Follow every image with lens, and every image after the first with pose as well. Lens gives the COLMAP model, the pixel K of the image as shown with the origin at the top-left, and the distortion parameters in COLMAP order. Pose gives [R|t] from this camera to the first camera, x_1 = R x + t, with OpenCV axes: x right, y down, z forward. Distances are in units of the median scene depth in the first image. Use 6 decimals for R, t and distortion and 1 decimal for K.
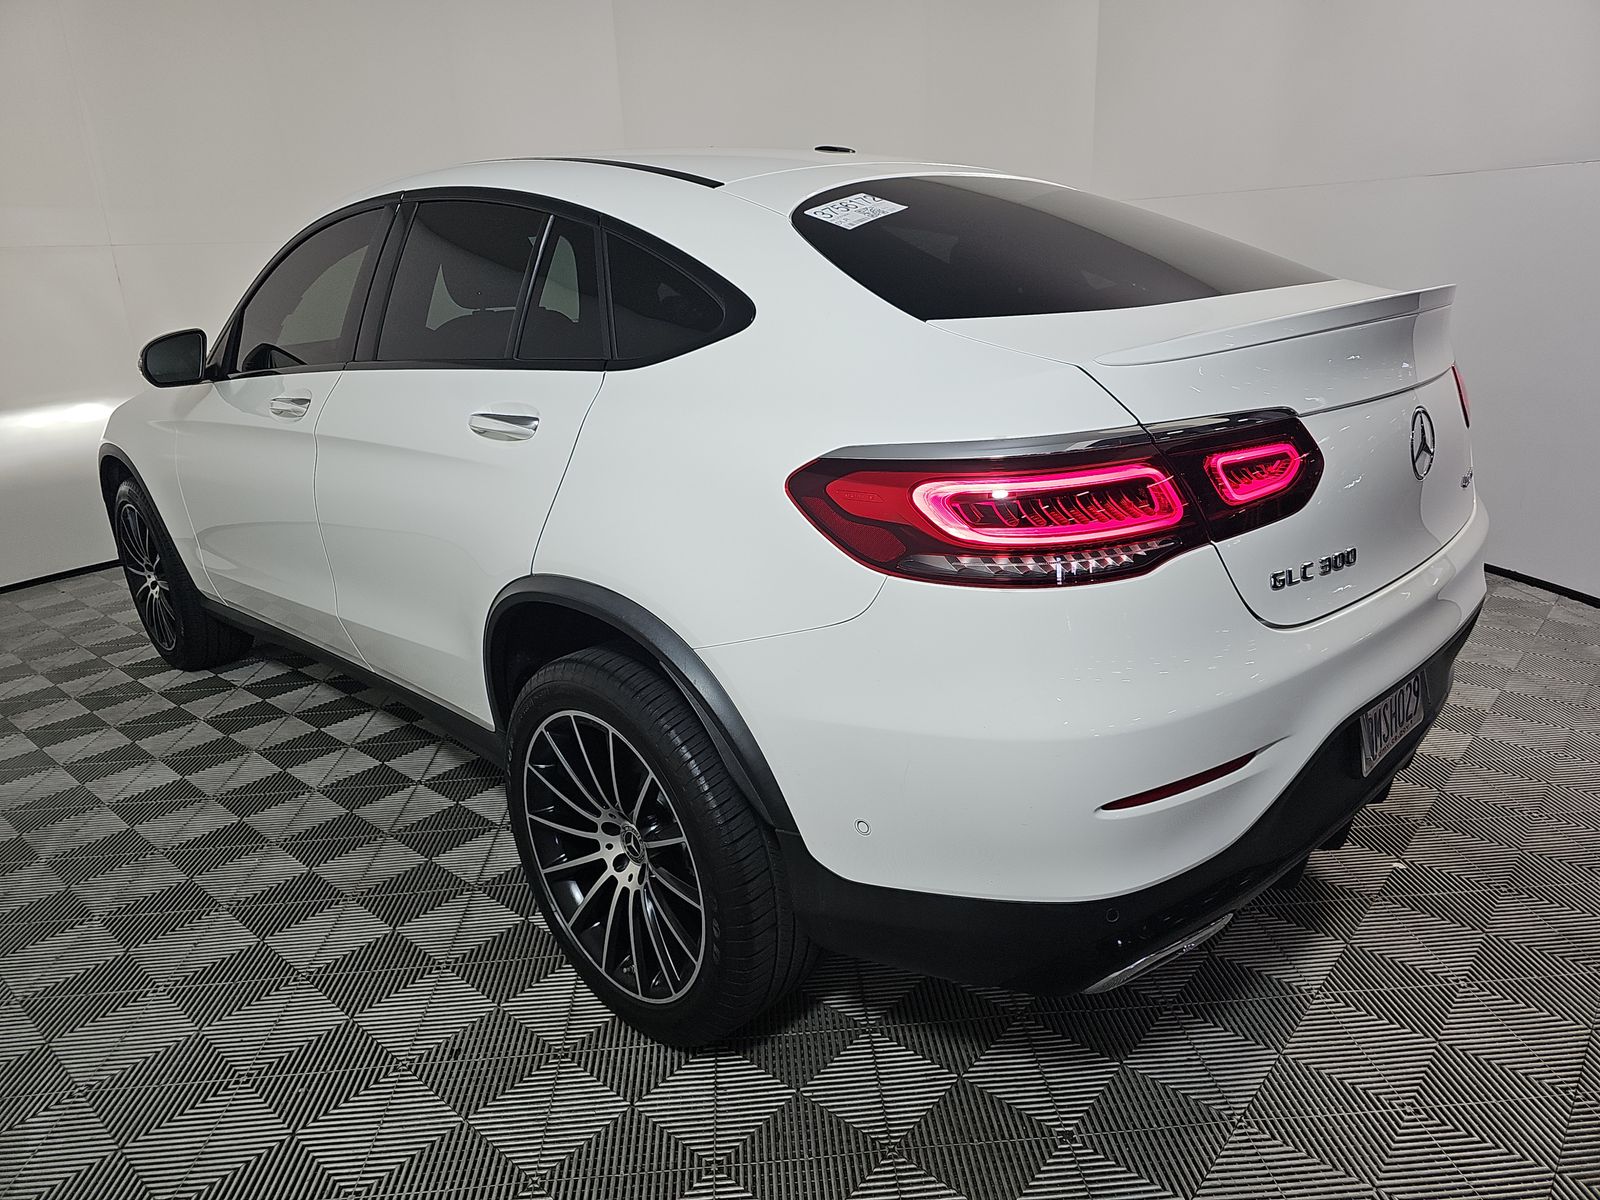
lens RADIAL K [[1044.8, 0, 800.0], [0, 1044.8, 600.0], [0, 0, 1]] dist [0.001593, 0.000527]
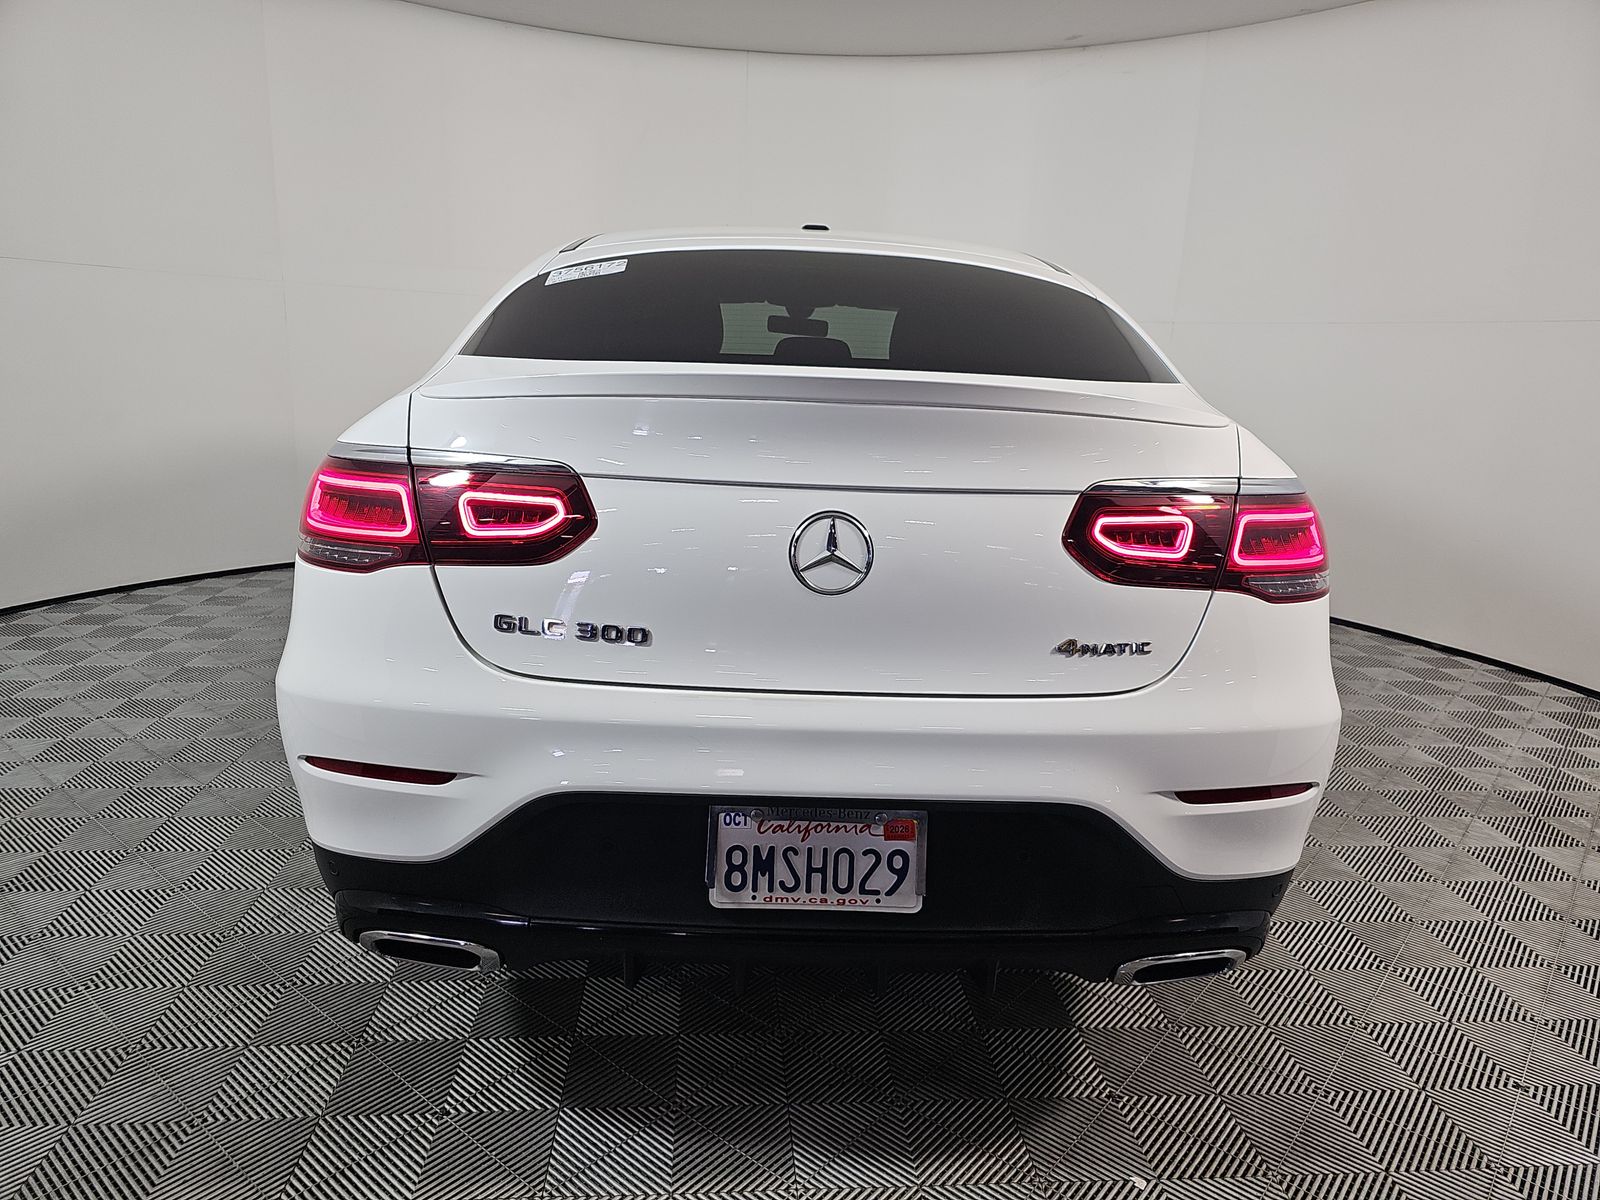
lens RADIAL K [[1080.8, 0, 800.0], [0, 1080.8, 600.0], [0, 0, 1]] dist [0.004152, 0.000528]
pose [[0.718912, 0.222595, -0.658496, 1.172067], [-0.276713, 0.960686, 0.022645, -0.124578], [0.637648, 0.165935, 0.752243, 0.319371]]
